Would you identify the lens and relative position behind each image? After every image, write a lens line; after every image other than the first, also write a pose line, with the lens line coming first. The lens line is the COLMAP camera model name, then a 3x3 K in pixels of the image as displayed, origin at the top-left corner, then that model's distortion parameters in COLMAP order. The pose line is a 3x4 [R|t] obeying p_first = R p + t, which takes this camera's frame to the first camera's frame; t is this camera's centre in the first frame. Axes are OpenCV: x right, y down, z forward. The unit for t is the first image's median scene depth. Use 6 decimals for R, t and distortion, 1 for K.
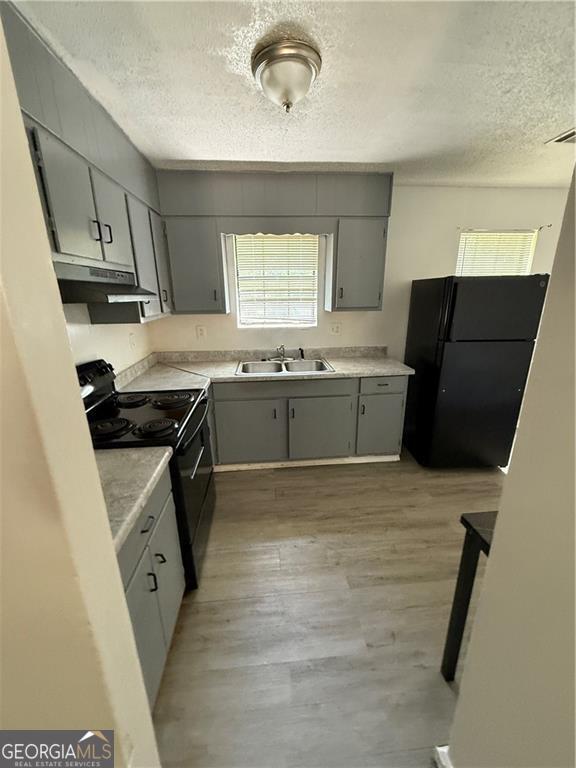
lens RADIAL K [[304.3, 0, 292.5], [0, 304.3, 385.0], [0, 0, 1]] dist [0.002339, 0.000756]
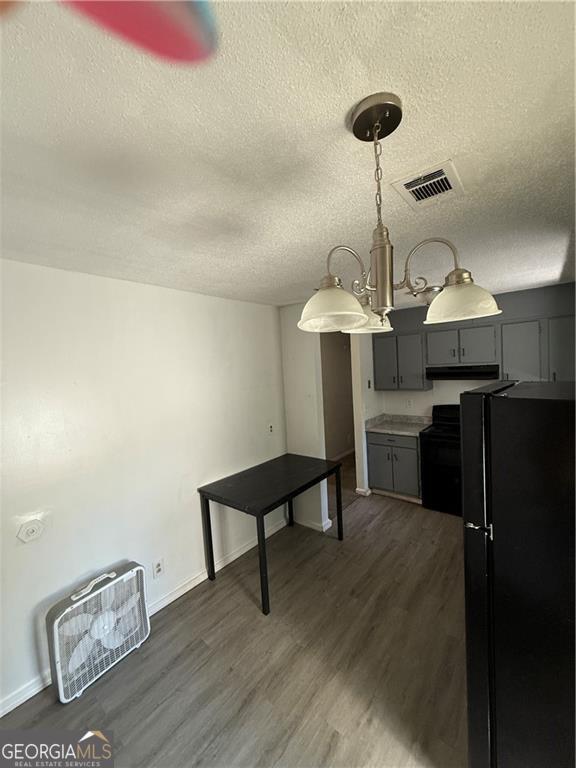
lens RADIAL K [[304.3, 0, 287.1], [0, 304.3, 383.5], [0, 0, 1]] dist [0.002339, 0.000756]
pose [[-0.709143, 0.084877, -0.699937, 1.257829], [-0.139722, 0.956122, 0.257503, -0.420745], [0.691081, 0.280403, -0.666168, 1.034019]]
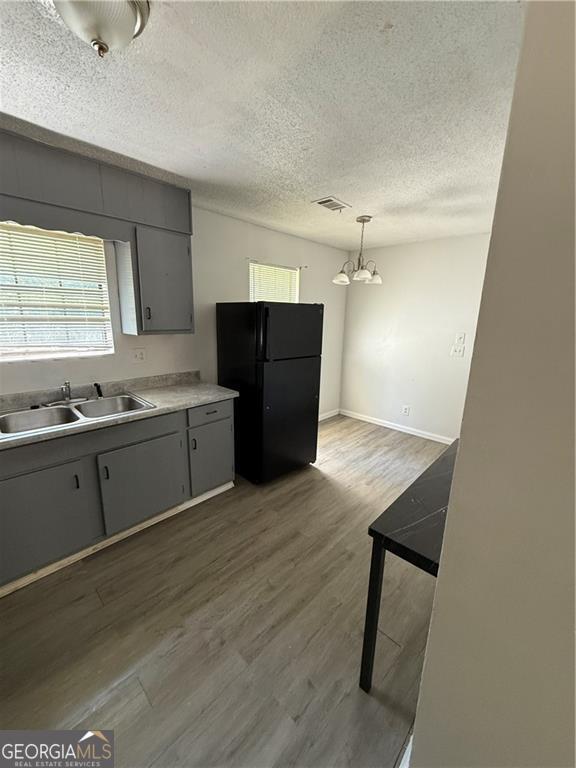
lens RADIAL K [[304.3, 0, 287.4], [0, 304.3, 384.3], [0, 0, 1]] dist [0.002339, 0.000756]
pose [[0.755564, -0.119477, 0.644088, -0.119877], [0.163364, 0.986528, -0.008639, -0.041265], [-0.634378, 0.111748, 0.764903, 0.143321]]
